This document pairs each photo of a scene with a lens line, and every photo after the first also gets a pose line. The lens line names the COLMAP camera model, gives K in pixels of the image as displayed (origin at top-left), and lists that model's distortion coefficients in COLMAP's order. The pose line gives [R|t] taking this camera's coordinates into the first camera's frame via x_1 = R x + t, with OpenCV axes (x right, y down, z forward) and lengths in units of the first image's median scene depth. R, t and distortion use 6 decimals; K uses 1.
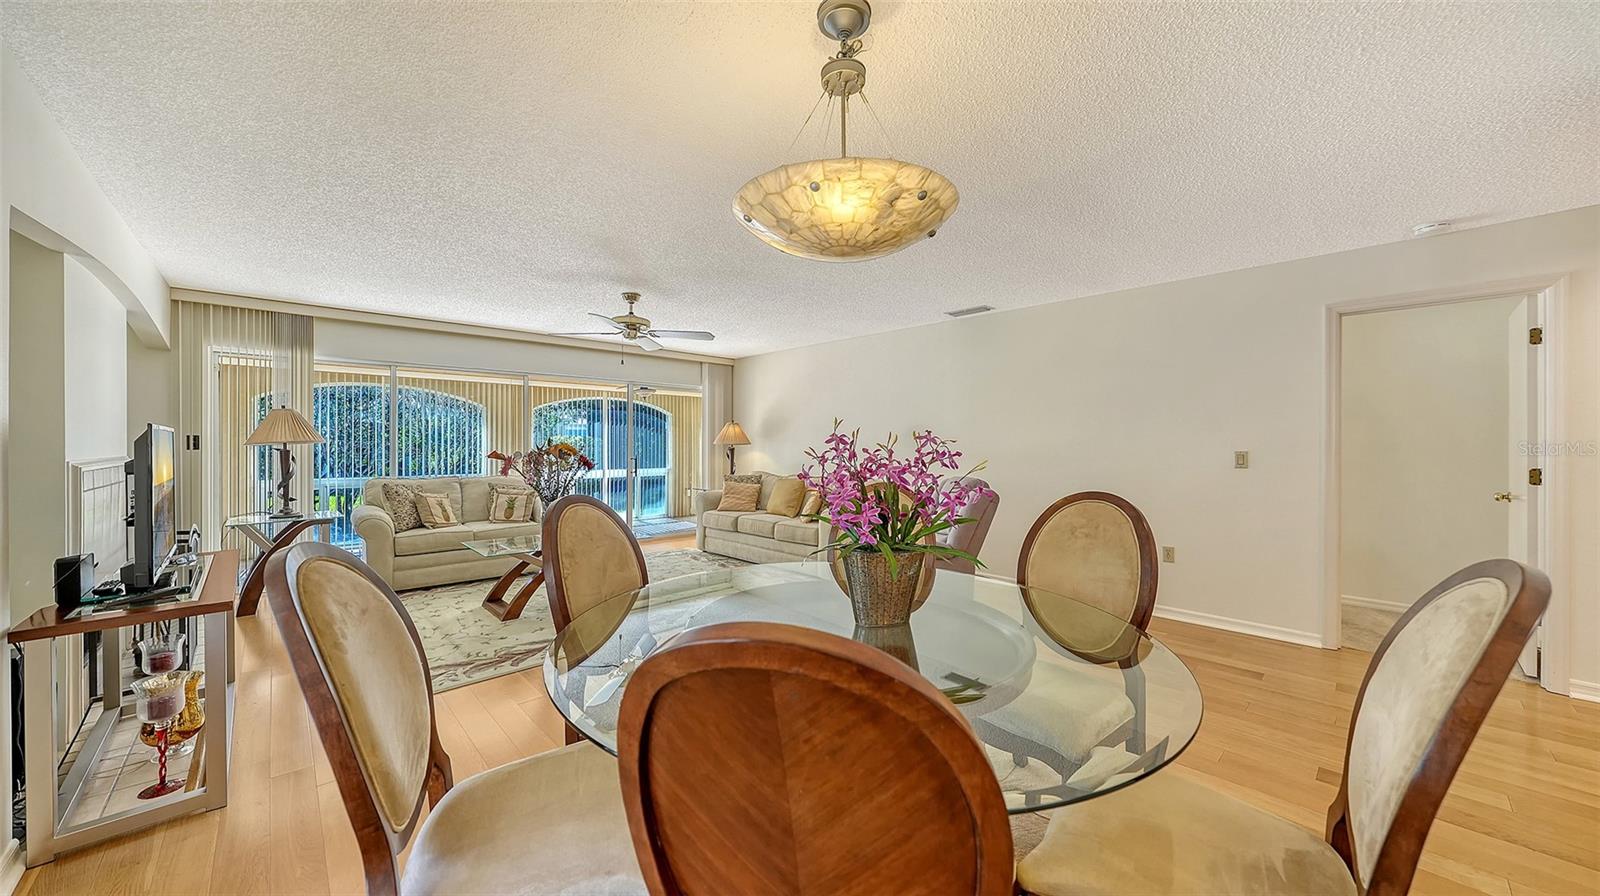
lens RADIAL K [[560.6, 0, 798.4], [0, 560.6, 440.6], [0, 0, 1]] dist [-0.001550, -0.000069]
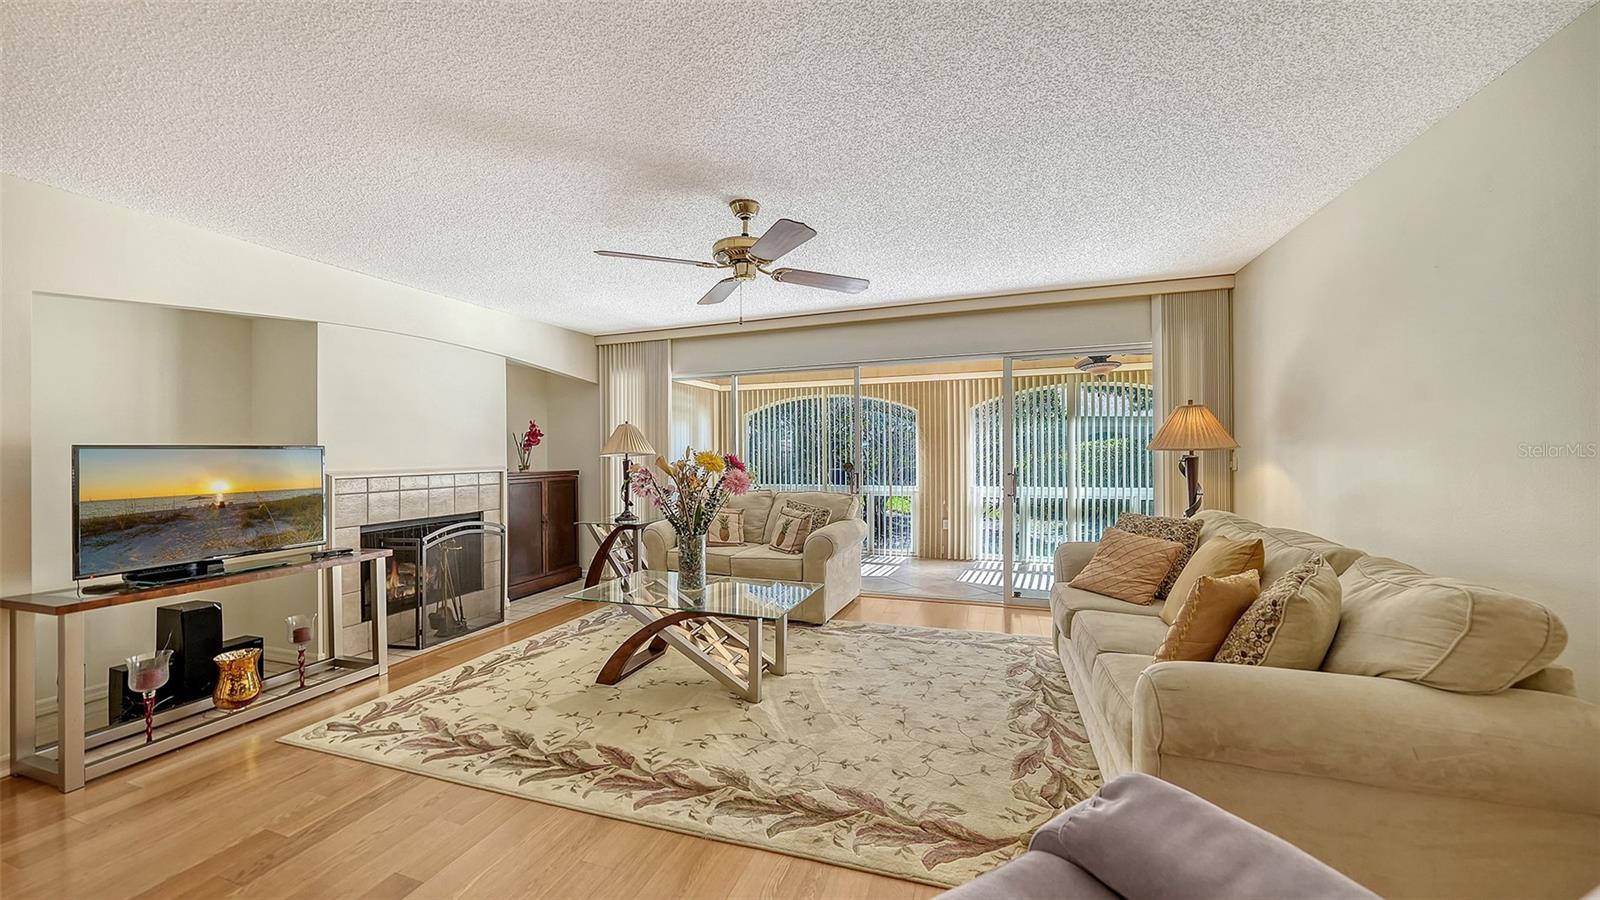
lens RADIAL K [[568.6, 0, 794.6], [0, 568.6, 451.2], [0, 0, 1]] dist [-0.000780, -0.000047]
pose [[0.456956, -0.007677, -0.889456, 0.239741], [0.015394, 0.999881, -0.000721, 0.003907], [0.889356, -0.013363, 0.457020, 0.698137]]
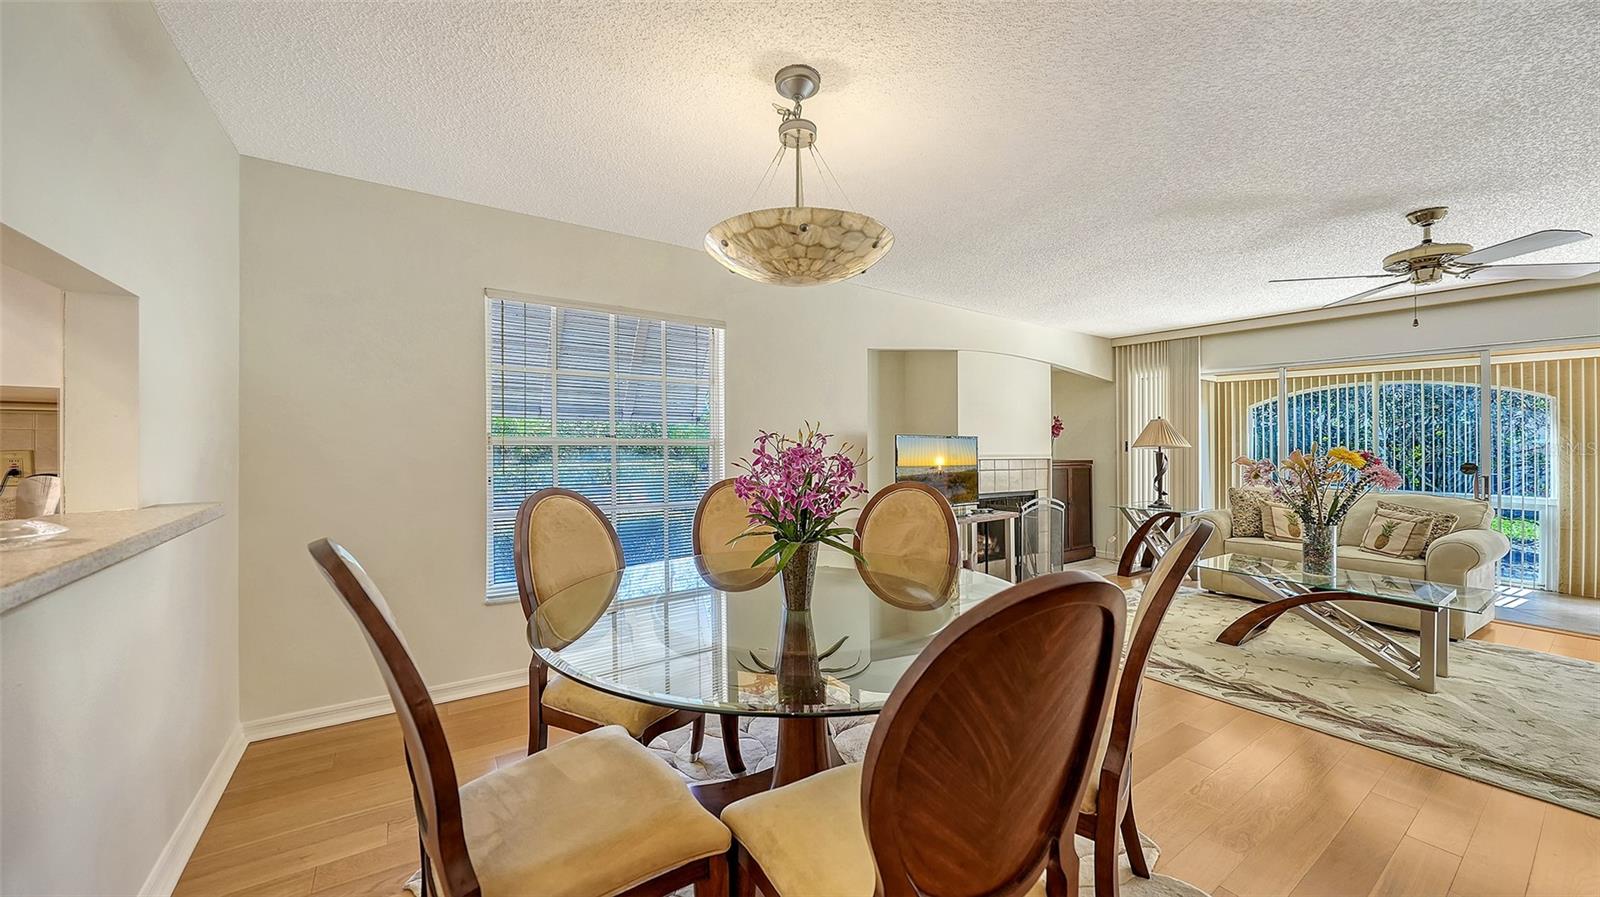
lens RADIAL K [[572.7, 0, 797.7], [0, 572.7, 441.2], [0, 0, 1]] dist [-0.002080, -0.000041]
pose [[-0.146133, -0.006009, -0.989247, 0.391608], [-0.008476, 0.999952, -0.004822, 0.004295], [0.989229, 0.007680, -0.146177, 0.359870]]
